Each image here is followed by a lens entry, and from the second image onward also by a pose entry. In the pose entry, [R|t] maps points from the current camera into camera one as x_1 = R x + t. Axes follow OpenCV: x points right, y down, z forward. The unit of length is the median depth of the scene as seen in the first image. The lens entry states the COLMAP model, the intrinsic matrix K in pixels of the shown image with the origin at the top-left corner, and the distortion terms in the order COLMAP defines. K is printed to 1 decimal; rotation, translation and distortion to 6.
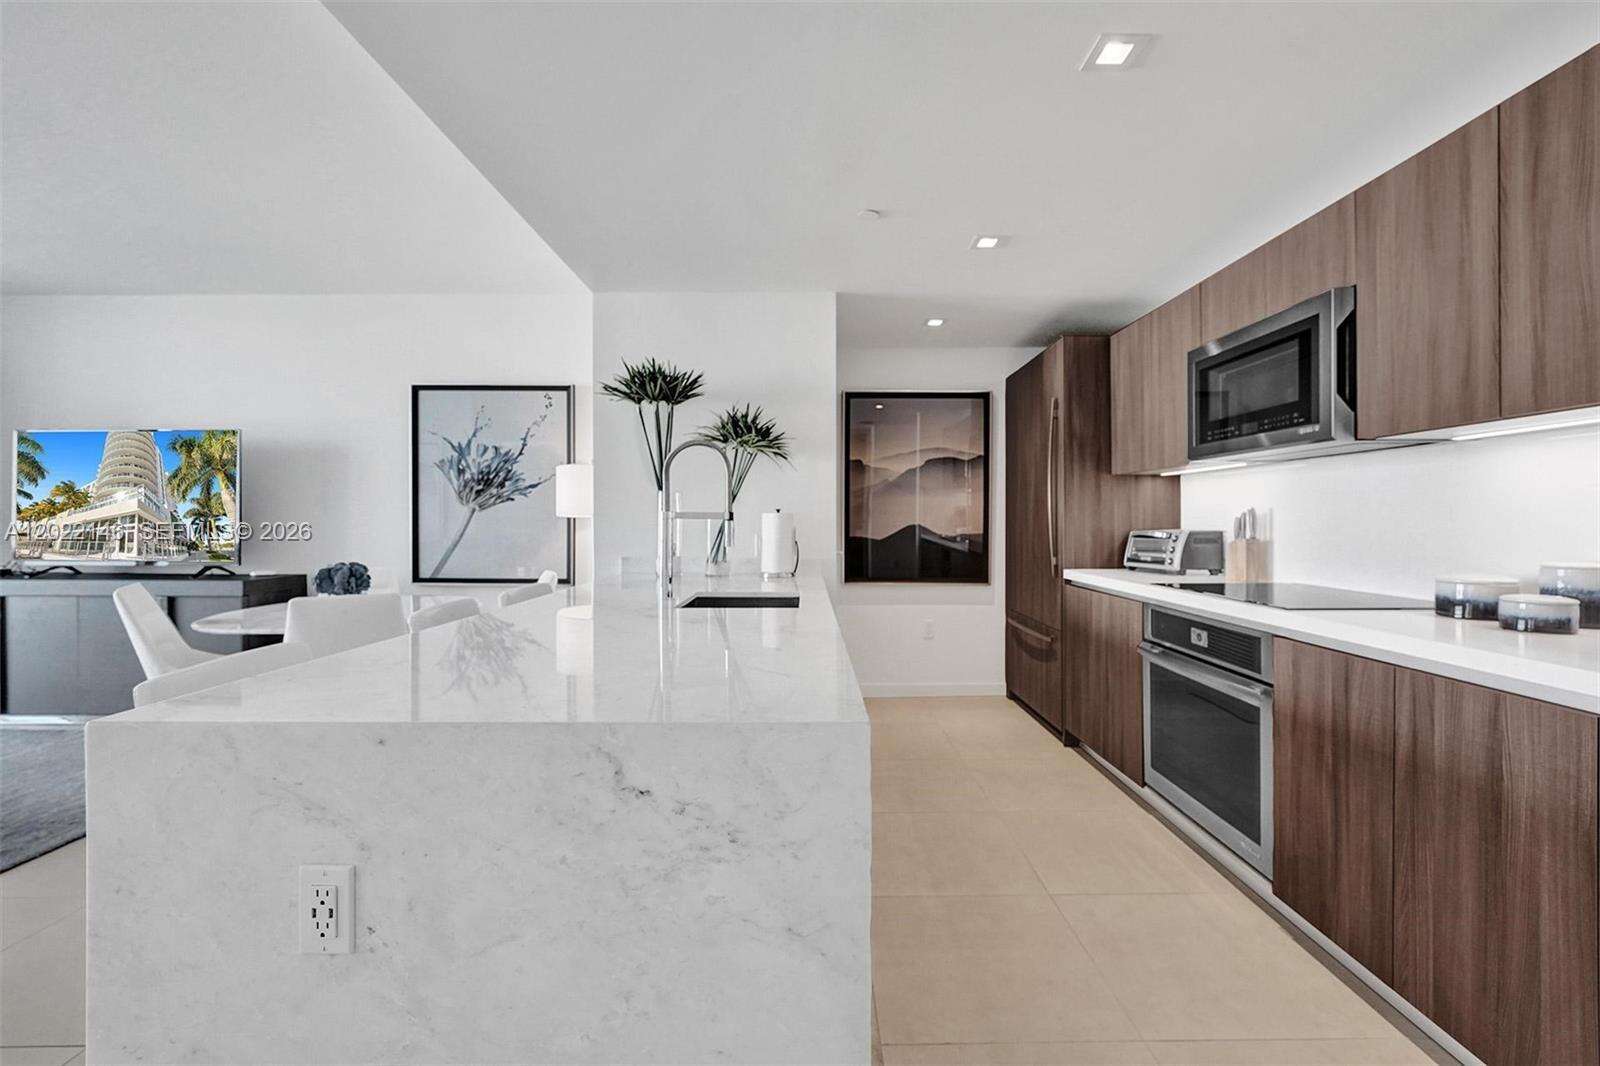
lens RADIAL K [[686.4, 0, 776.3], [0, 686.4, 527.7], [0, 0, 1]] dist [-0.006326, -0.001685]
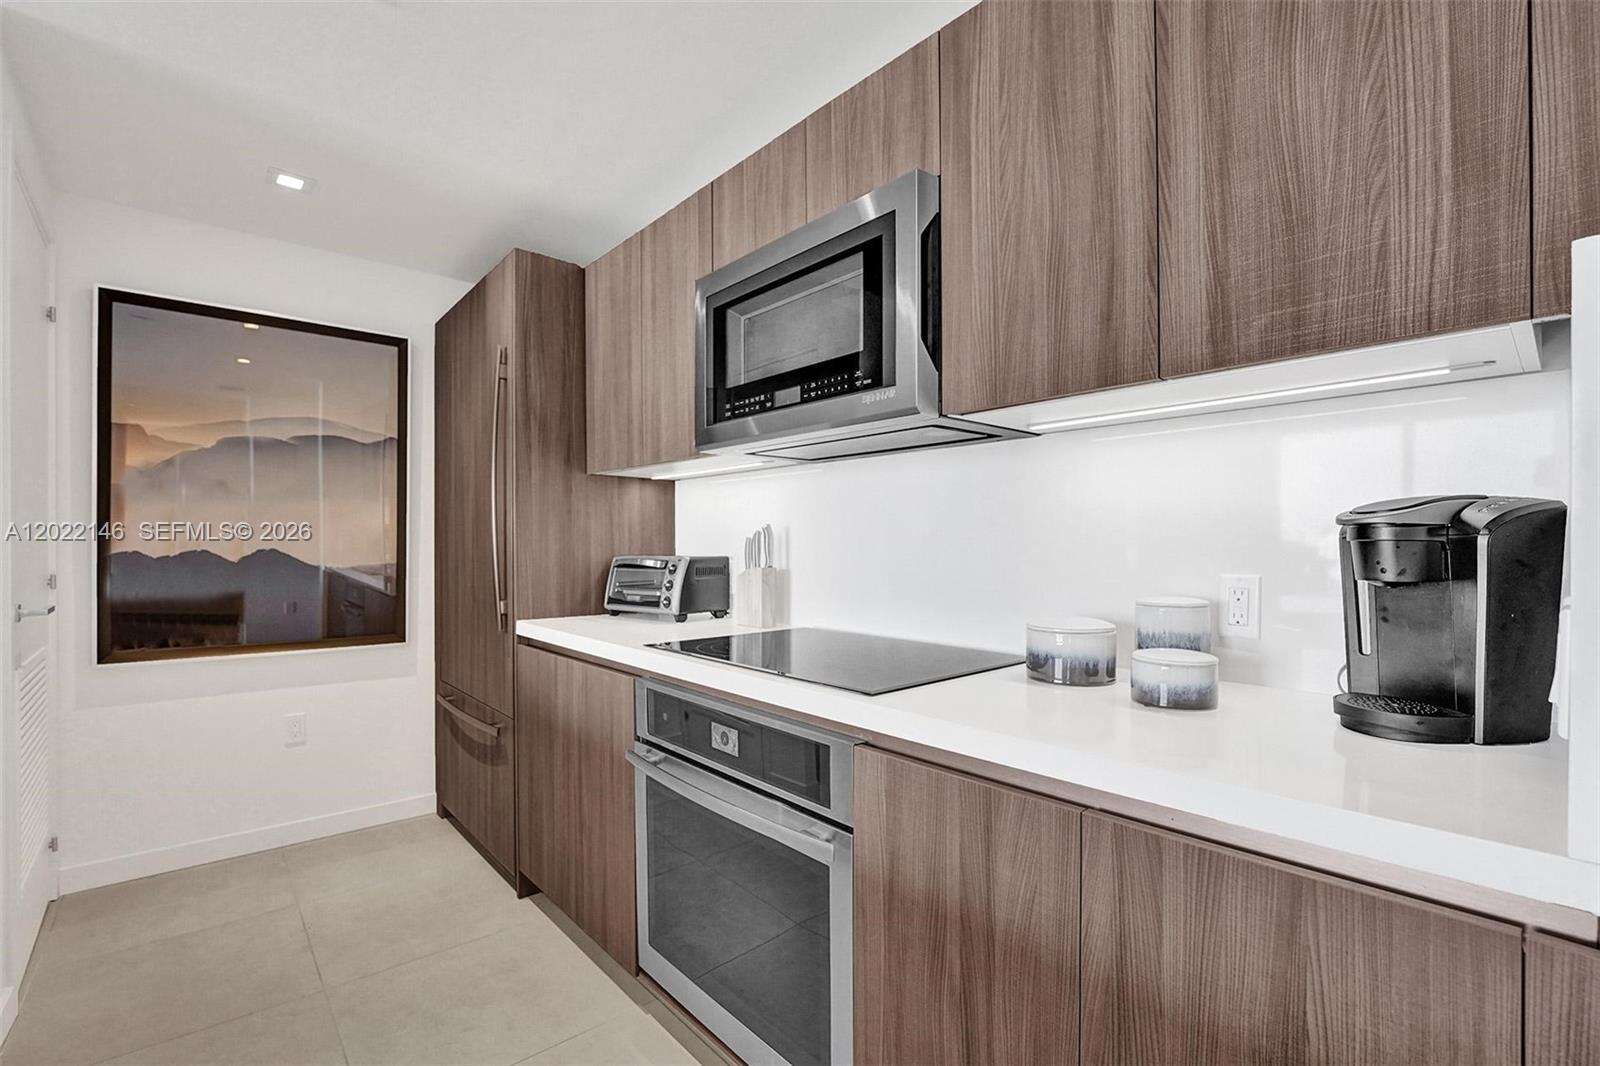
lens RADIAL K [[686.4, 0, 787.7], [0, 686.4, 553.2], [0, 0, 1]] dist [-0.006326, -0.001685]
pose [[0.740610, -0.001614, 0.671933, 0.278019], [0.003217, 0.999994, -0.001144, 0.001503], [-0.671927, 0.003009, 0.740611, 0.560714]]
